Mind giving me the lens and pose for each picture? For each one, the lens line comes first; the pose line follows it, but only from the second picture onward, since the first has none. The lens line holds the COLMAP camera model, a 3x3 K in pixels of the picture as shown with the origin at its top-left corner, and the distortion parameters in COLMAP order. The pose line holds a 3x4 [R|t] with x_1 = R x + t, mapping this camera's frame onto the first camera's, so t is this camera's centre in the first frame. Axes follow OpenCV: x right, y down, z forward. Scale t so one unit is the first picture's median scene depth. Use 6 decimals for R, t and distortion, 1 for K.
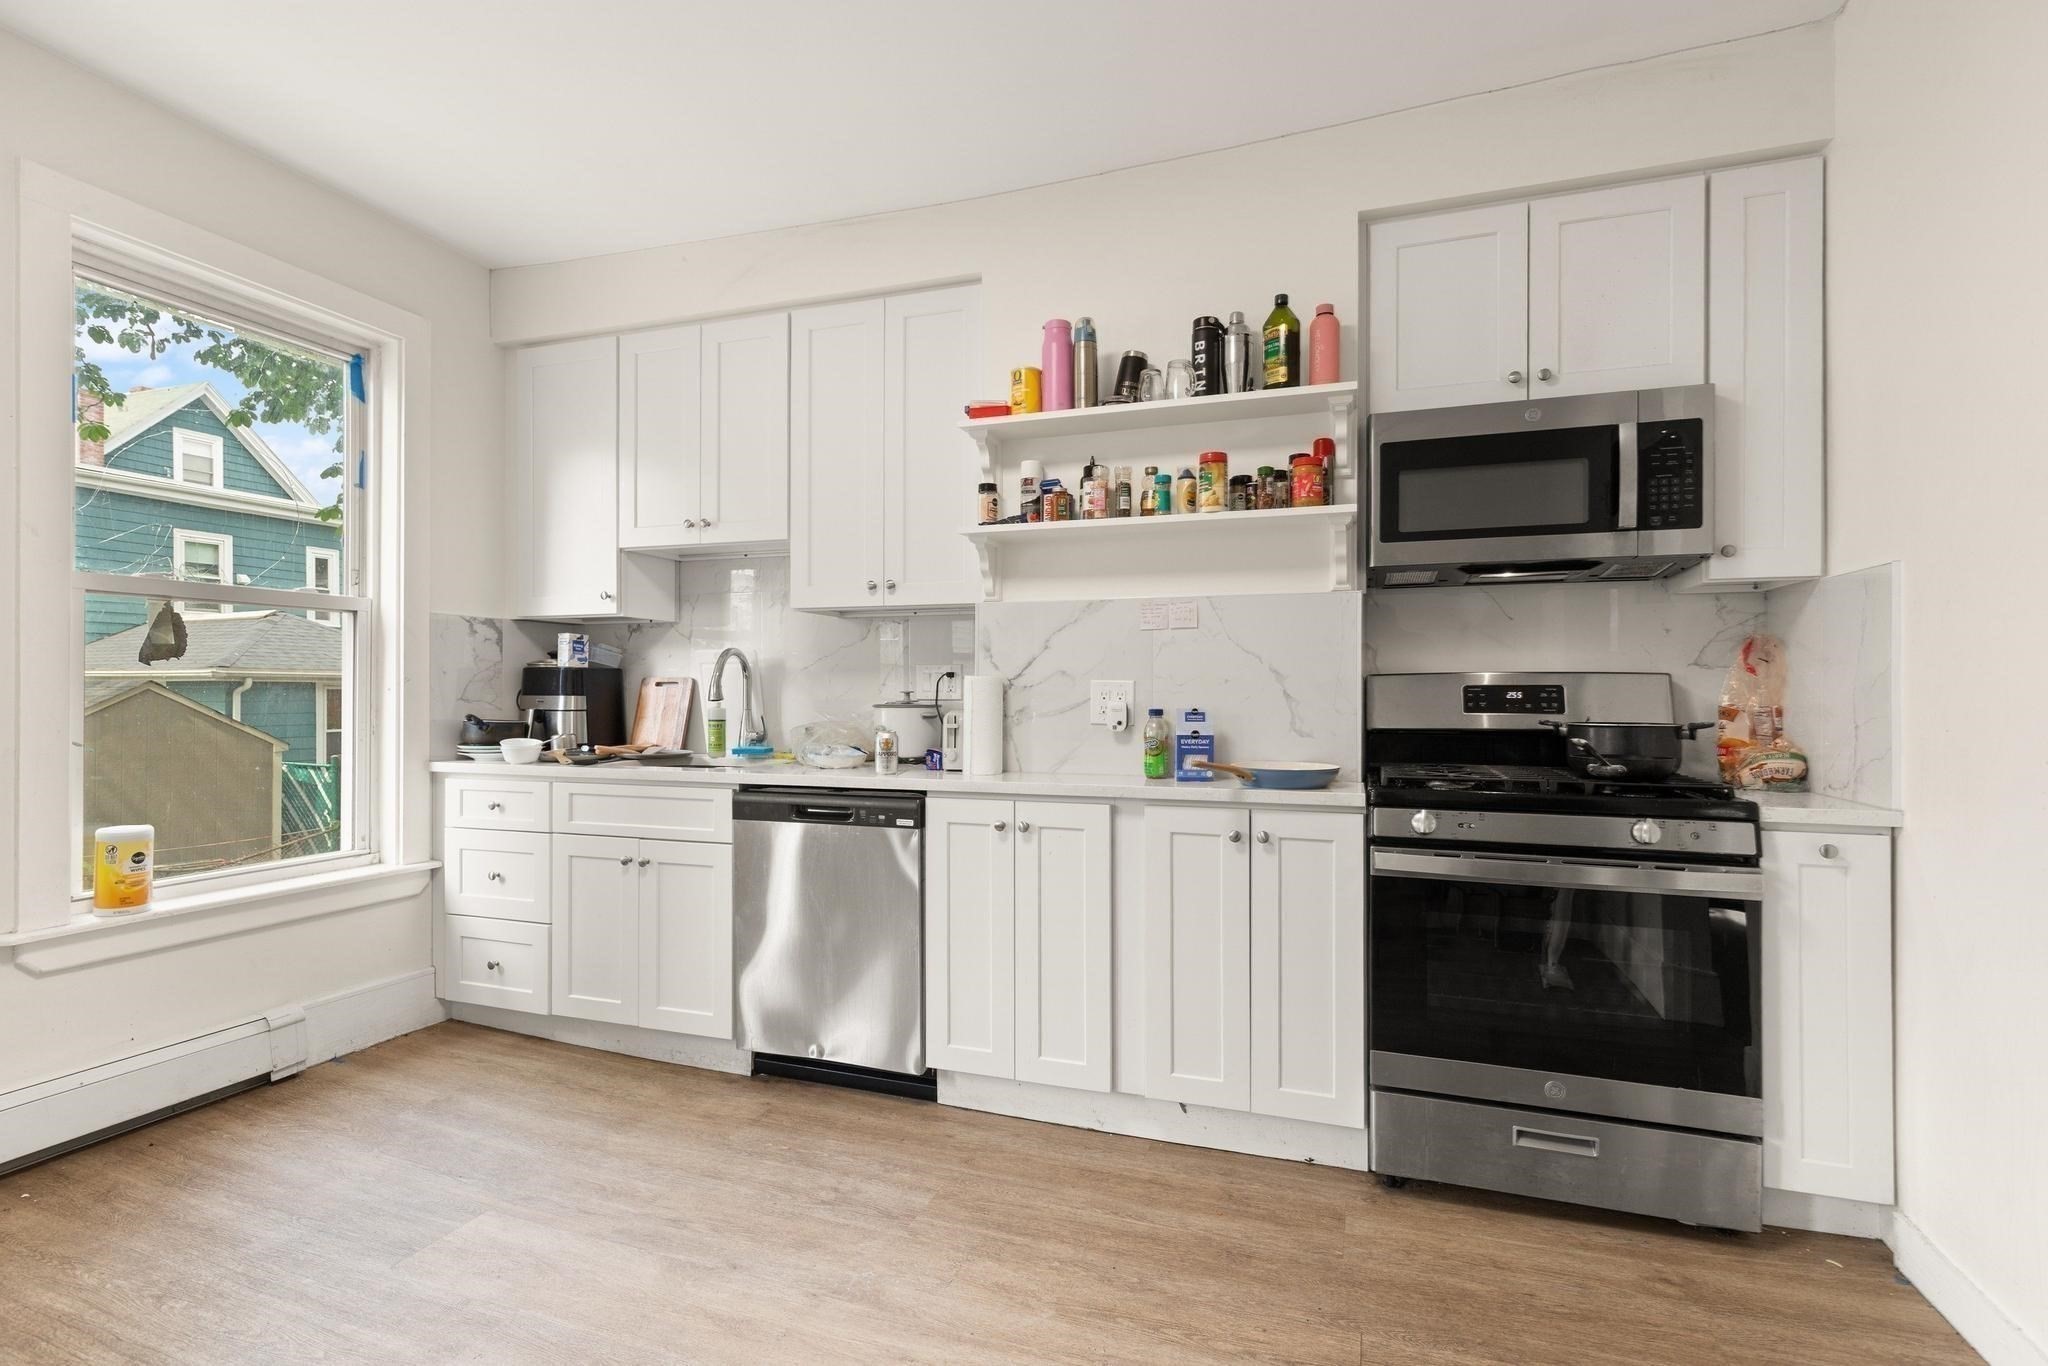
lens RADIAL K [[963.4, 0, 1021.1], [0, 963.4, 679.1], [0, 0, 1]] dist [0.012658, -0.003923]
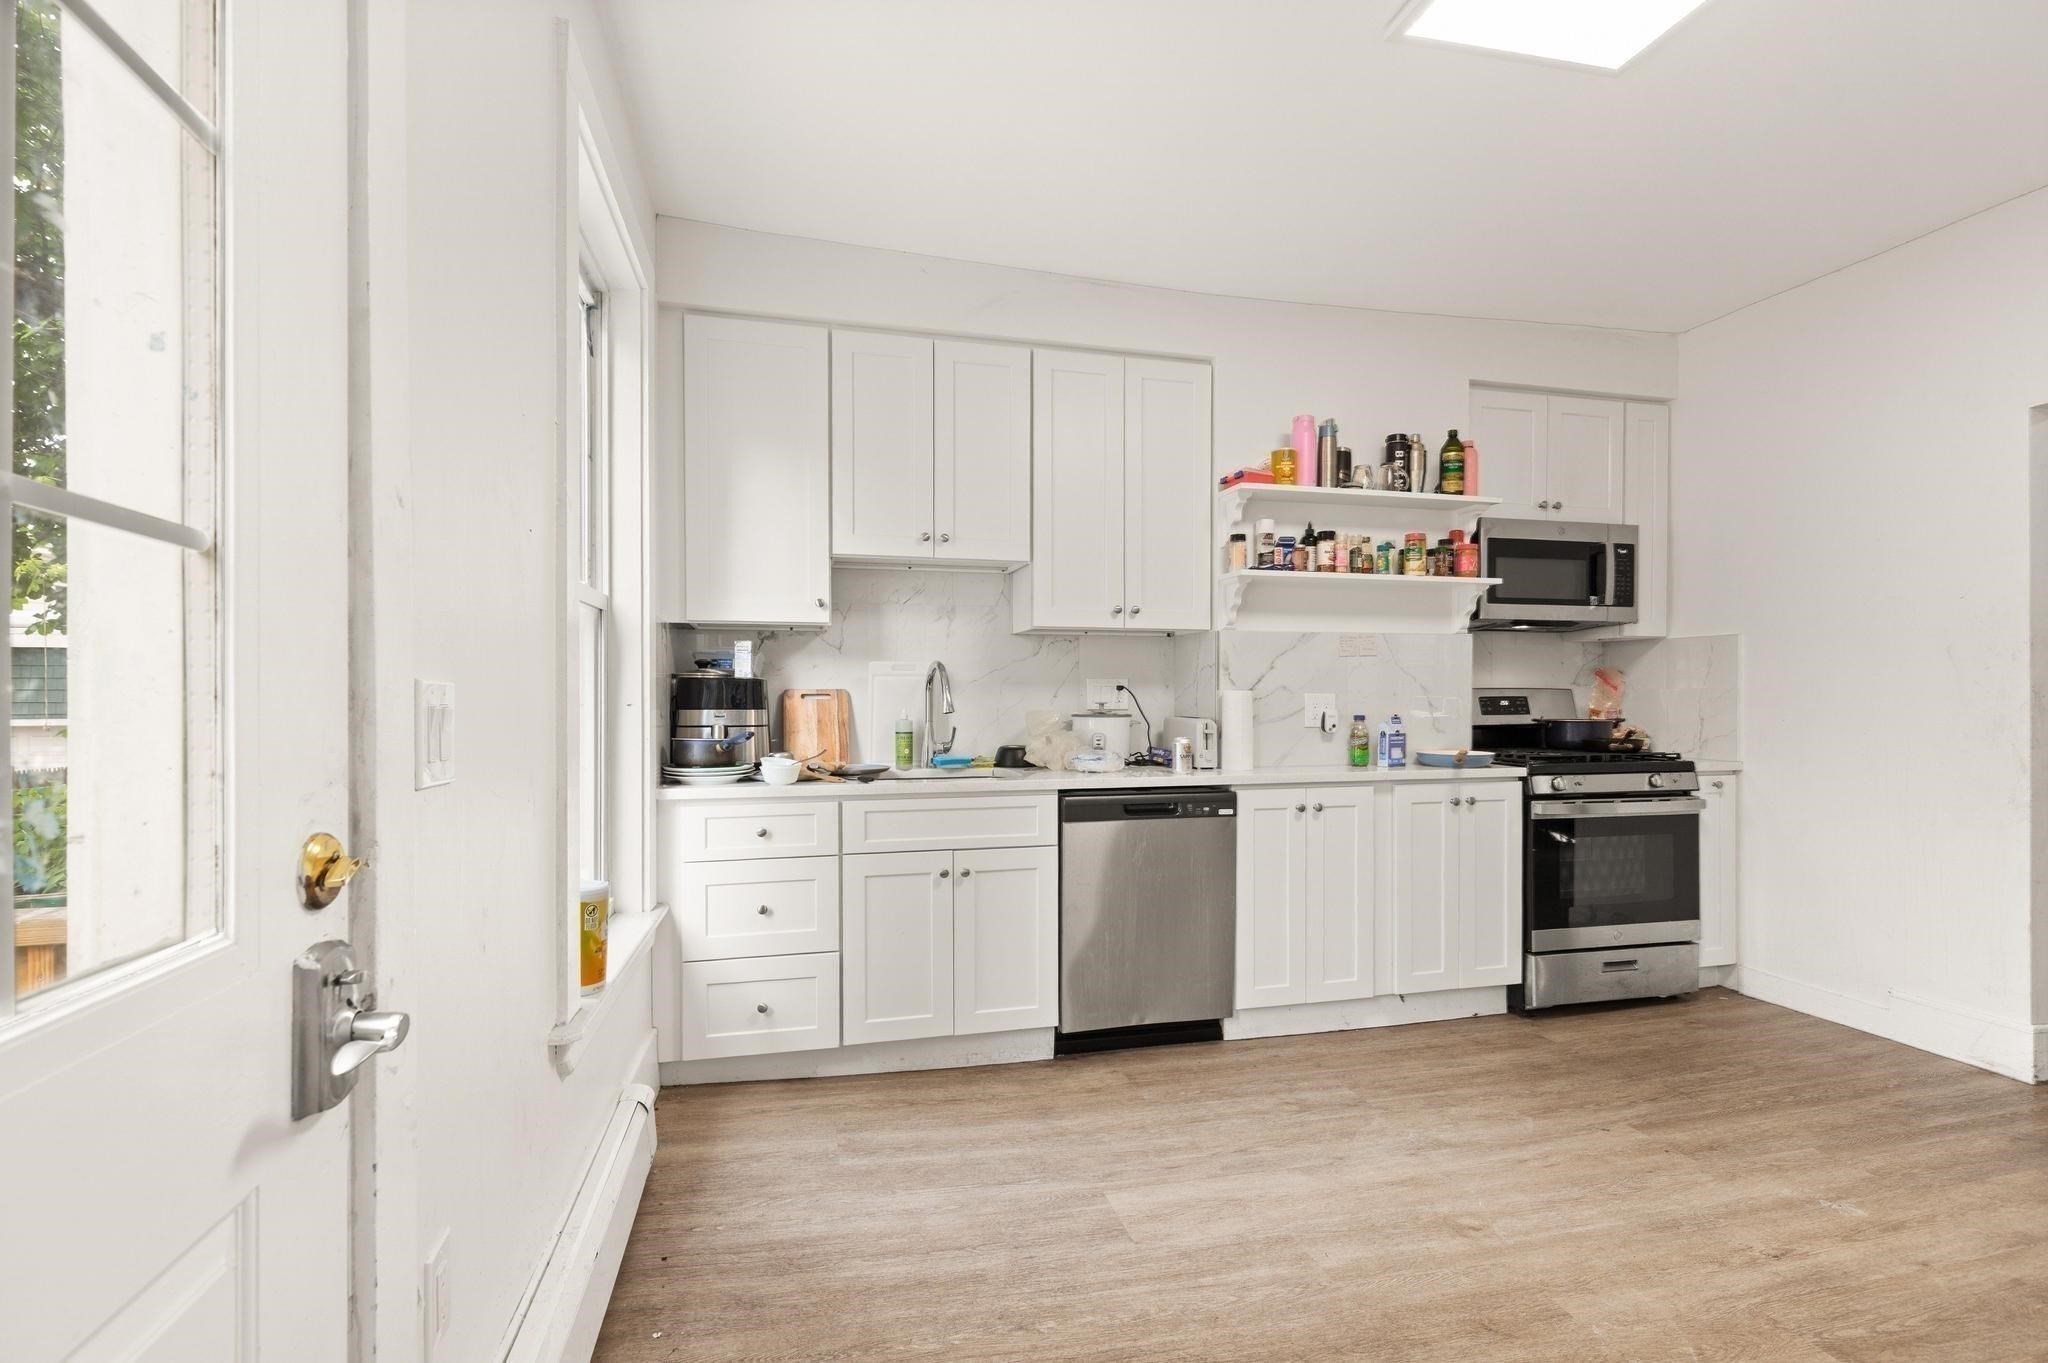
lens RADIAL K [[952.6, 0, 1053.1], [0, 952.6, 690.8], [0, 0, 1]] dist [0.014927, -0.004815]
pose [[0.829365, -0.001070, 0.558707, -1.007268], [-0.004844, 0.999947, 0.009105, -0.013803], [-0.558687, -0.010257, 0.829315, 0.132341]]
